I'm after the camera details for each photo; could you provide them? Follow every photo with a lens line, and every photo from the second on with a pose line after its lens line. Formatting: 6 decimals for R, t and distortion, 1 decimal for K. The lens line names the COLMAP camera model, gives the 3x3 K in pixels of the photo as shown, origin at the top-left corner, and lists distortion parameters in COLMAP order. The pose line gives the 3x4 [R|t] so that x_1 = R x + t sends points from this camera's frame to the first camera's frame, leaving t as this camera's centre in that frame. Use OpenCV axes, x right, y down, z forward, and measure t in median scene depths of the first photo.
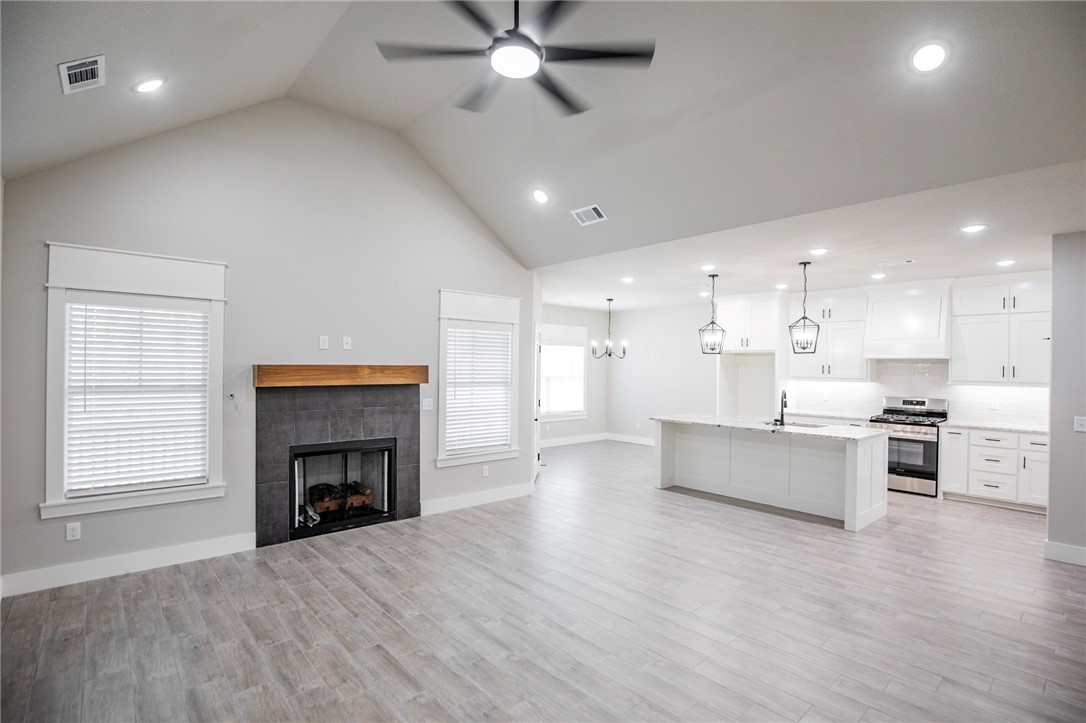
lens RADIAL K [[511.9, 0, 560.1], [0, 511.9, 361.0], [0, 0, 1]] dist [-0.022134, 0.000486]
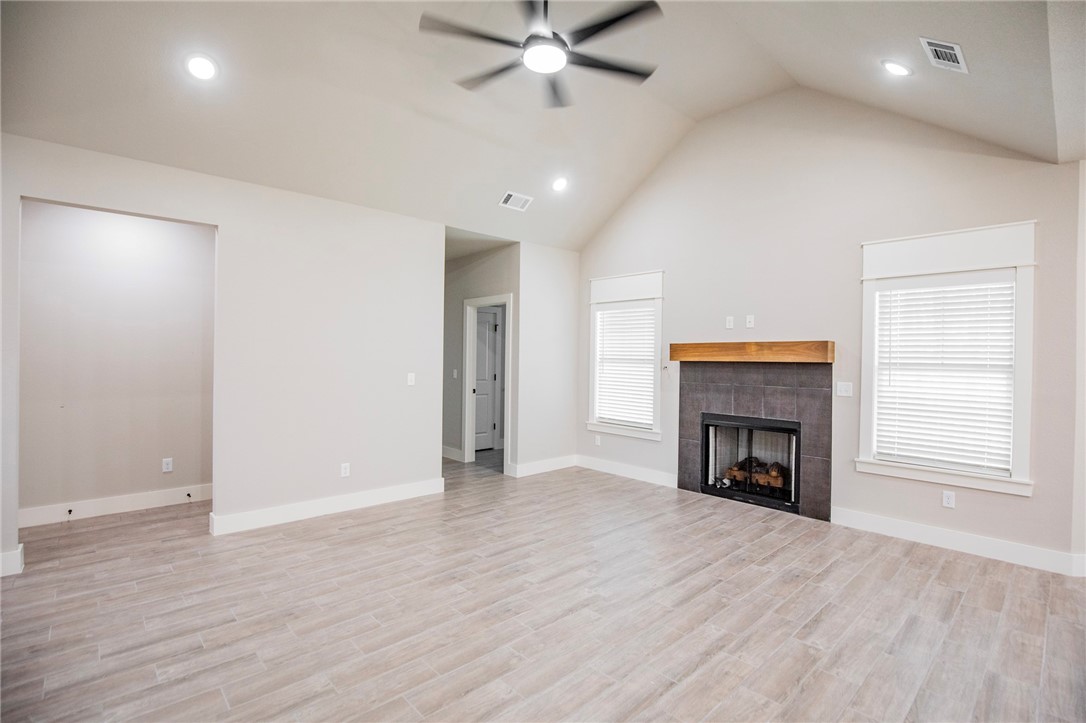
lens RADIAL K [[511.9, 0, 560.1], [0, 511.9, 361.0], [0, 0, 1]] dist [-0.022134, 0.000486]
pose [[0.032308, -0.006100, -0.999459, 0.611739], [-0.001923, 0.999979, -0.006166, 0.052857], [0.999476, 0.002121, 0.032296, 0.600478]]
